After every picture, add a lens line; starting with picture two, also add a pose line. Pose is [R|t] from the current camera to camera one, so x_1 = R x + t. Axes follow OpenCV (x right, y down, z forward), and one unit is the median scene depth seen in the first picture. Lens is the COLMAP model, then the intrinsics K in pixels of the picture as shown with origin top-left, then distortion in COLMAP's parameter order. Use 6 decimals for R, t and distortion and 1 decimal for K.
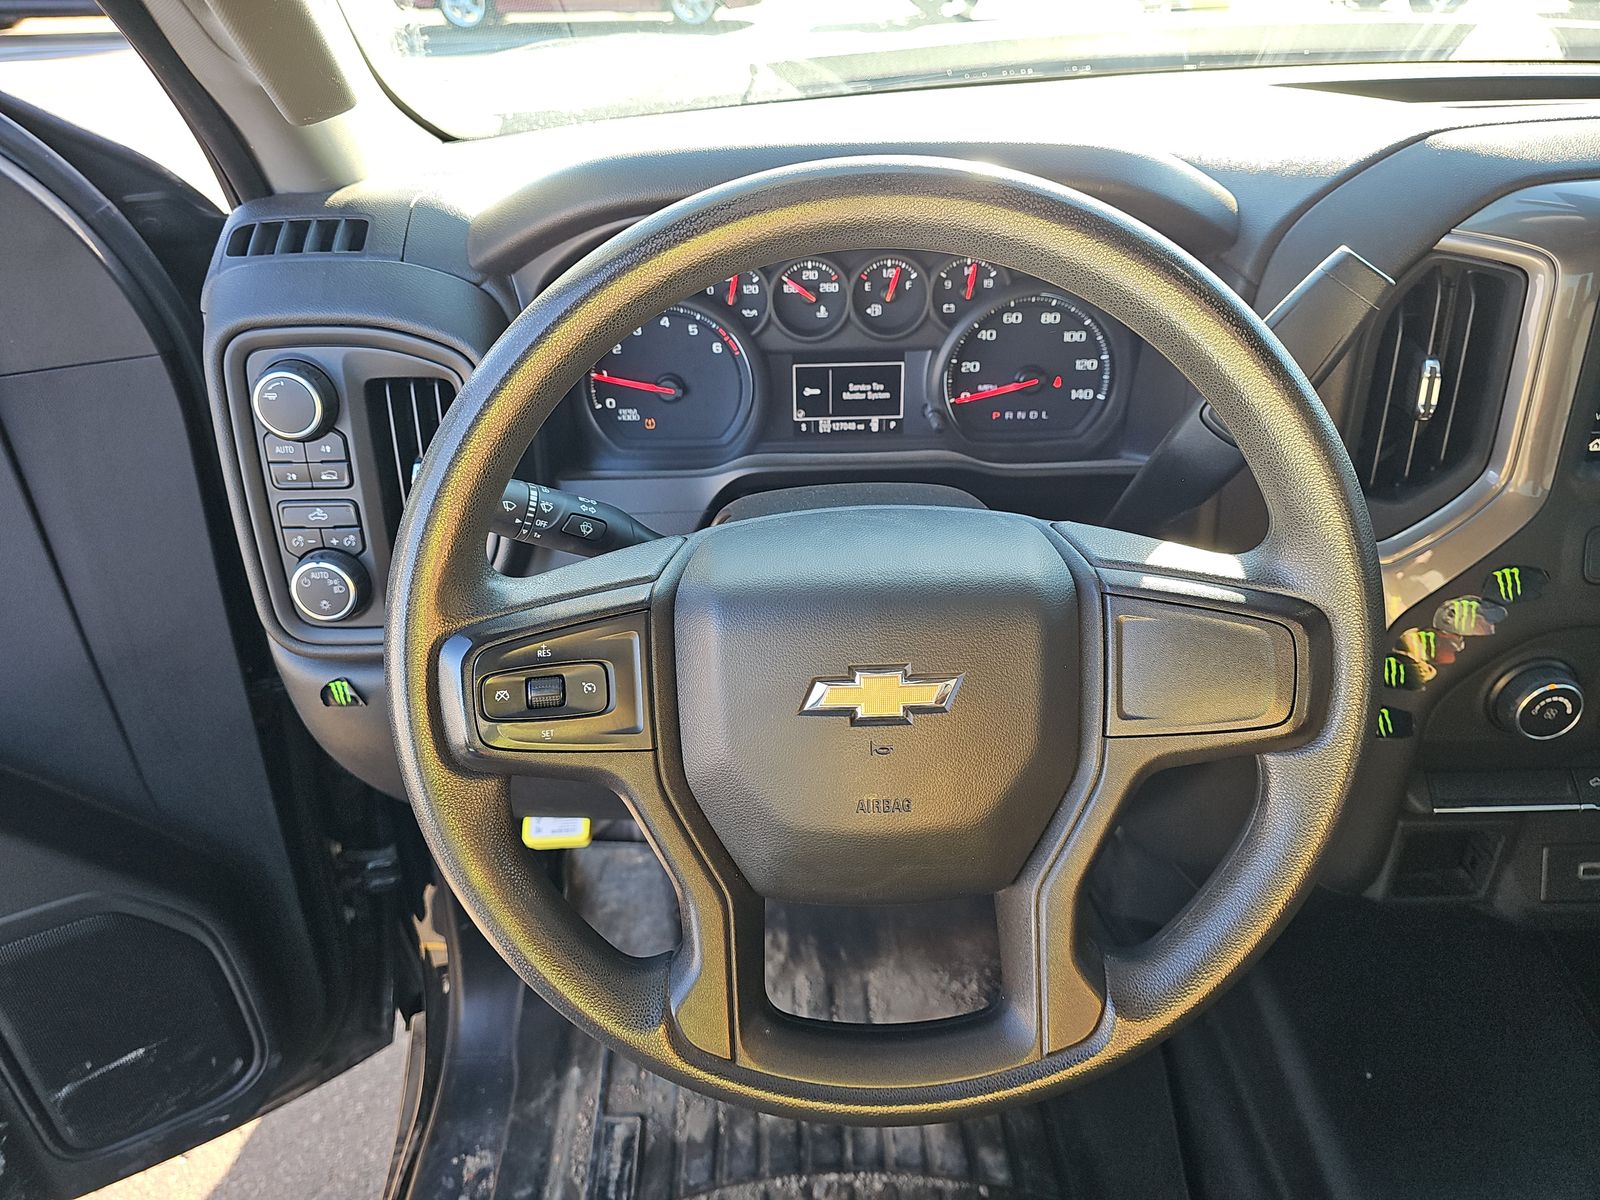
lens RADIAL K [[1103.0, 0, 800.2], [0, 1103.0, 576.0], [0, 0, 1]] dist [0.085704, -0.071403]
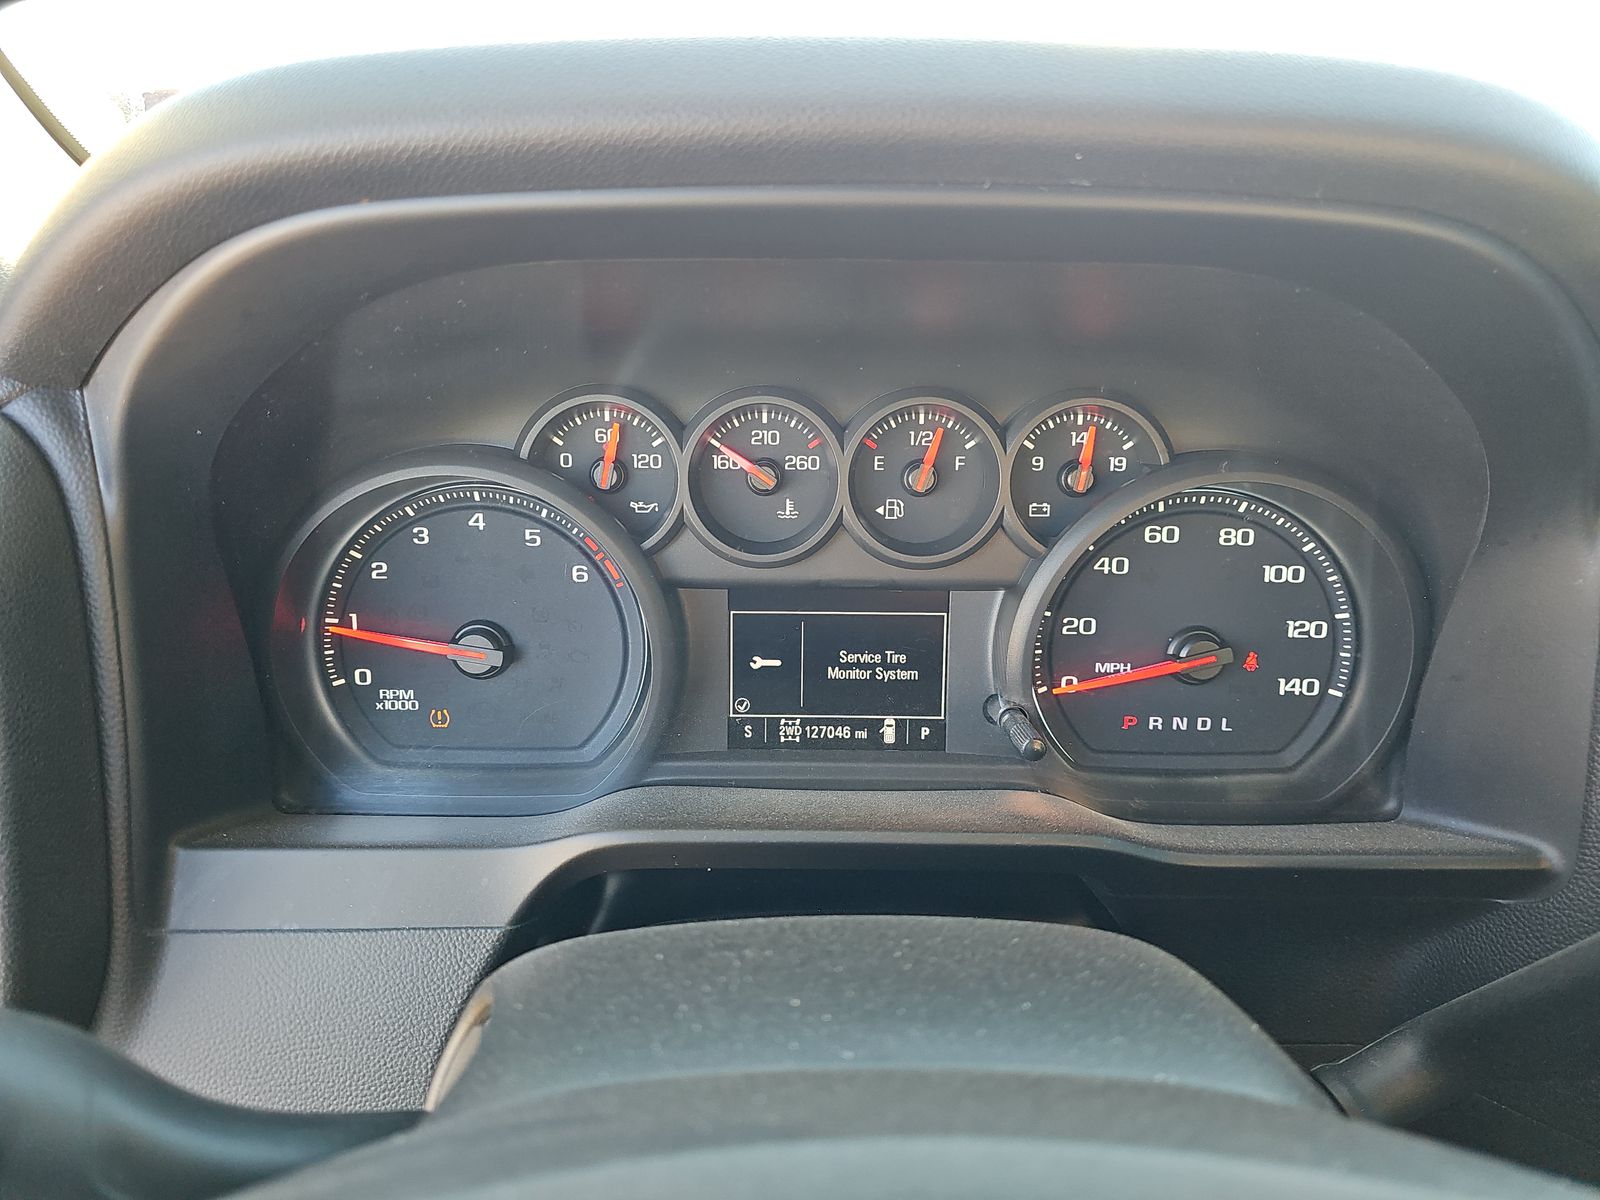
lens RADIAL K [[1103.0, 0, 800.2], [0, 1103.0, 576.0], [0, 0, 1]] dist [0.085704, -0.071403]
pose [[0.999588, 0.028659, 0.001780, 0.024679], [-0.027436, 0.971542, -0.235271, -0.088274], [-0.008471, 0.235125, 0.971928, 0.505648]]
